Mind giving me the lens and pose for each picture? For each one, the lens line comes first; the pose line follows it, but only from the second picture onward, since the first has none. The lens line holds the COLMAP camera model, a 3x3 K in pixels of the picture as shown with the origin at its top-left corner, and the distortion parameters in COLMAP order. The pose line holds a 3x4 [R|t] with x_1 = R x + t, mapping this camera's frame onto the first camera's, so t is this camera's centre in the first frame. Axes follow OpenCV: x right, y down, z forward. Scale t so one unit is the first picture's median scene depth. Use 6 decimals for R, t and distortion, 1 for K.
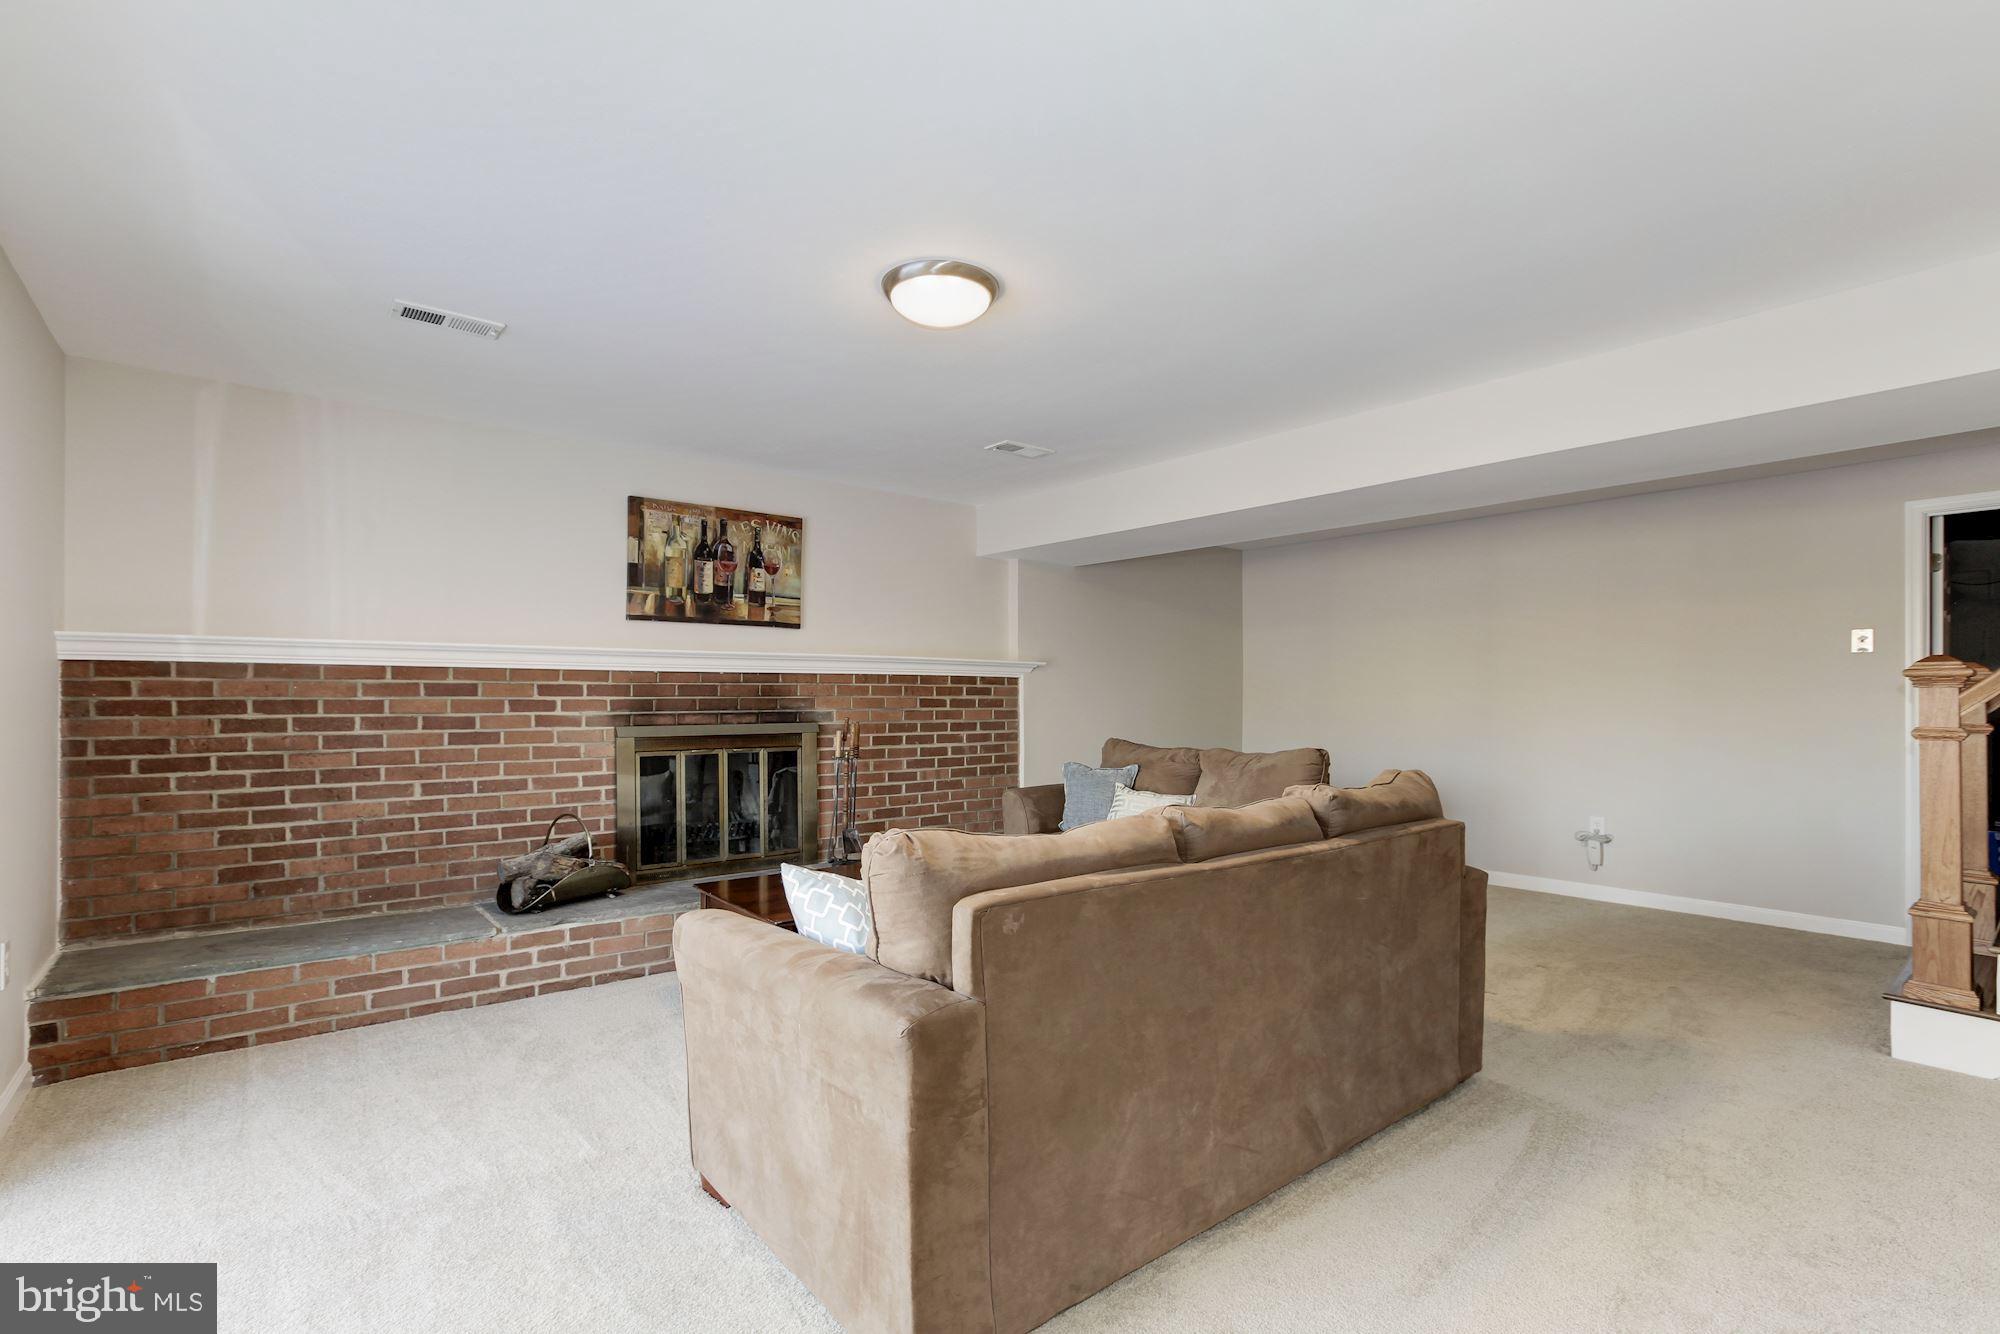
lens RADIAL K [[919.6, 0, 1007.6], [0, 919.6, 687.8], [0, 0, 1]] dist [-0.032193, 0.001645]
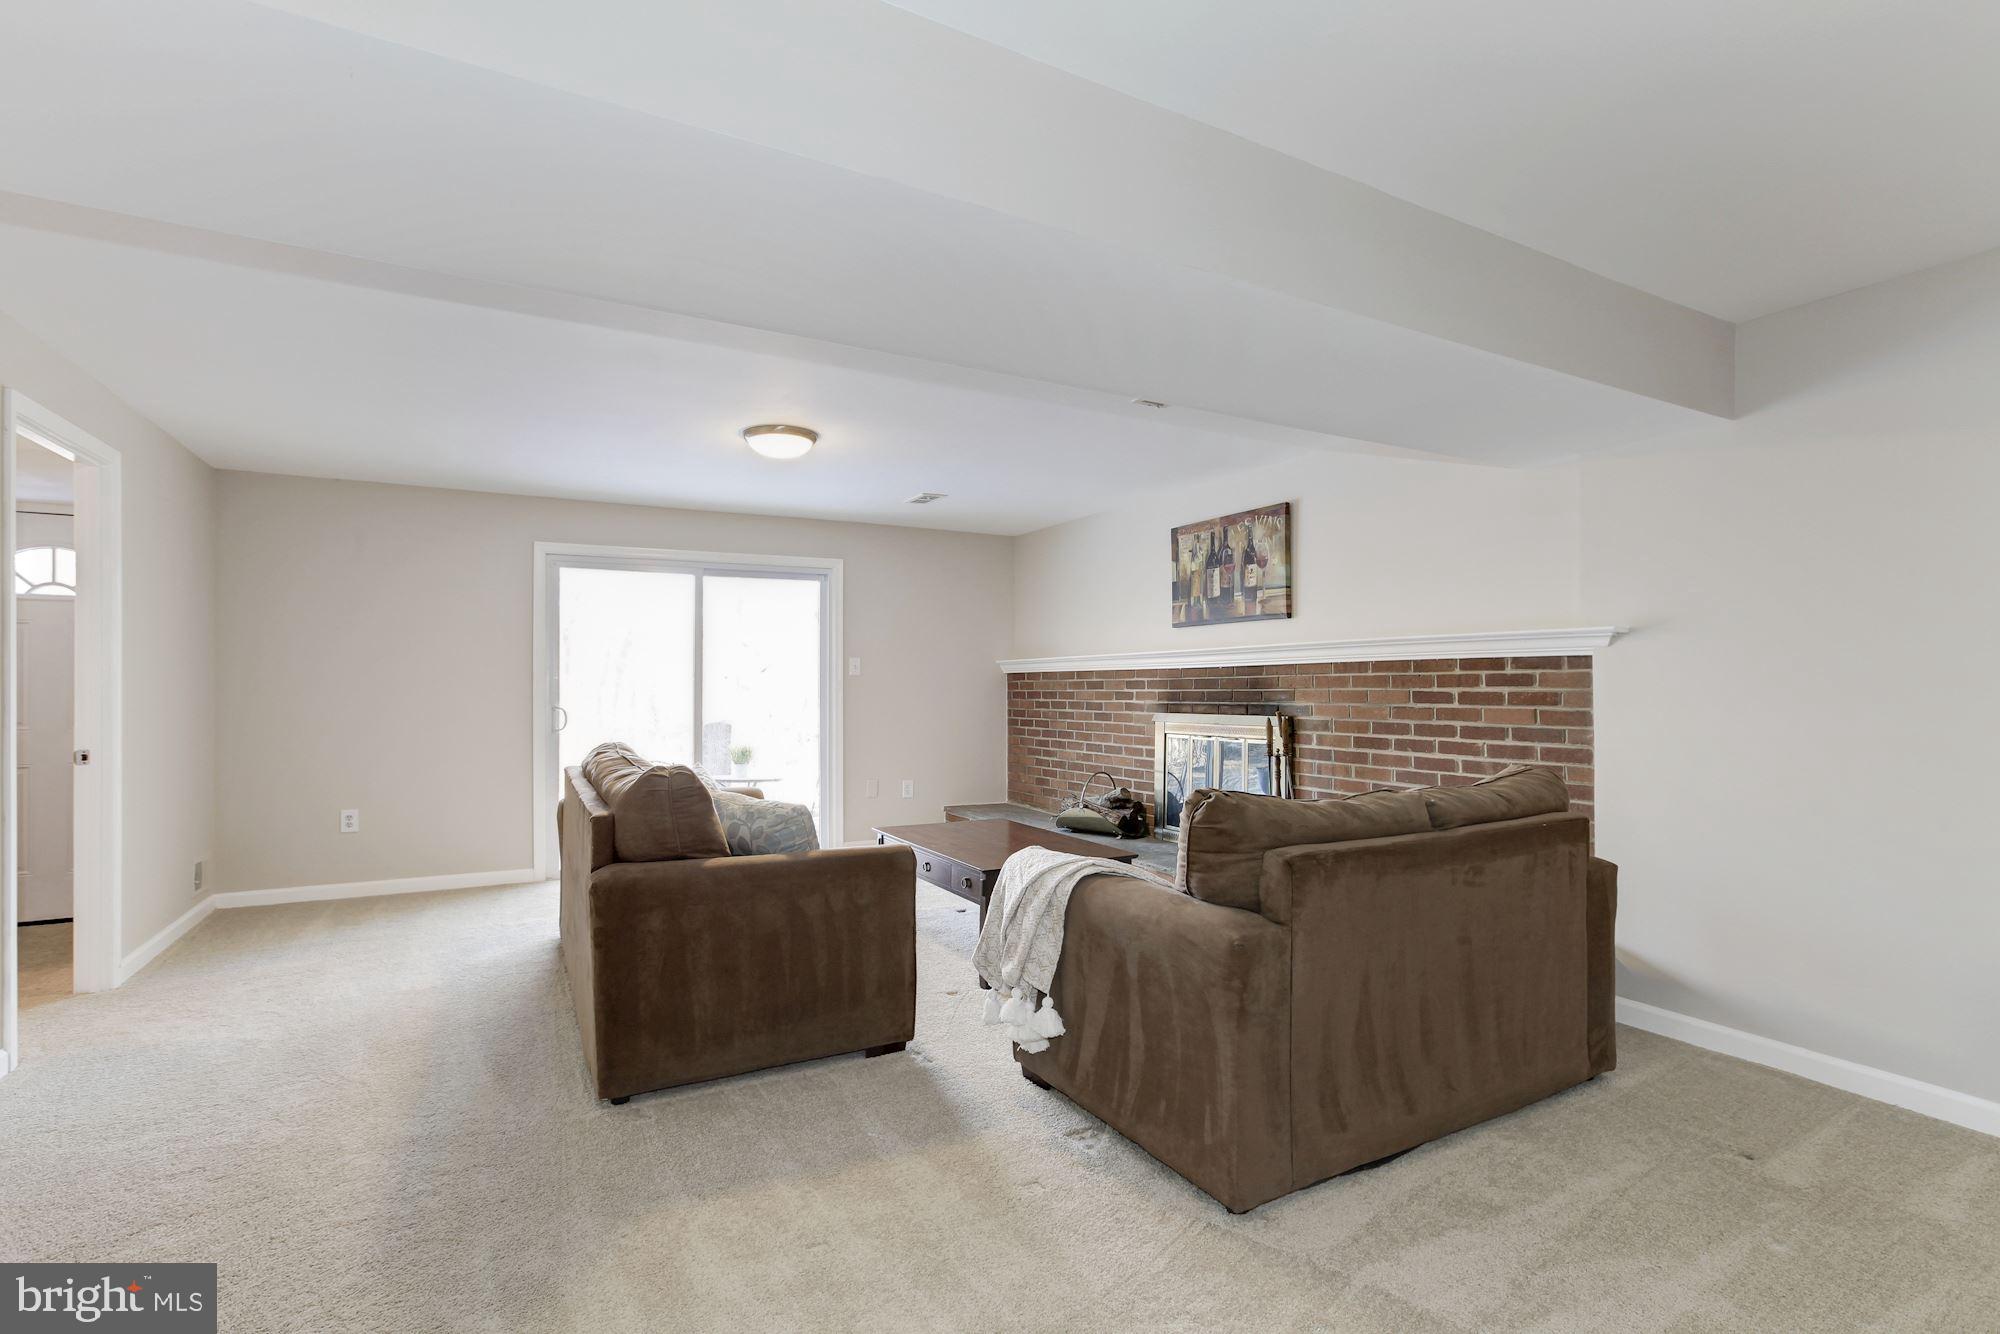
lens RADIAL K [[919.6, 0, 1006.6], [0, 919.6, 675.8], [0, 0, 1]] dist [-0.032193, 0.001645]
pose [[-0.171170, -0.010652, -0.985184, 0.798302], [0.016445, 0.999771, -0.013667, 0.004265], [0.985104, -0.018541, -0.170956, 0.915554]]
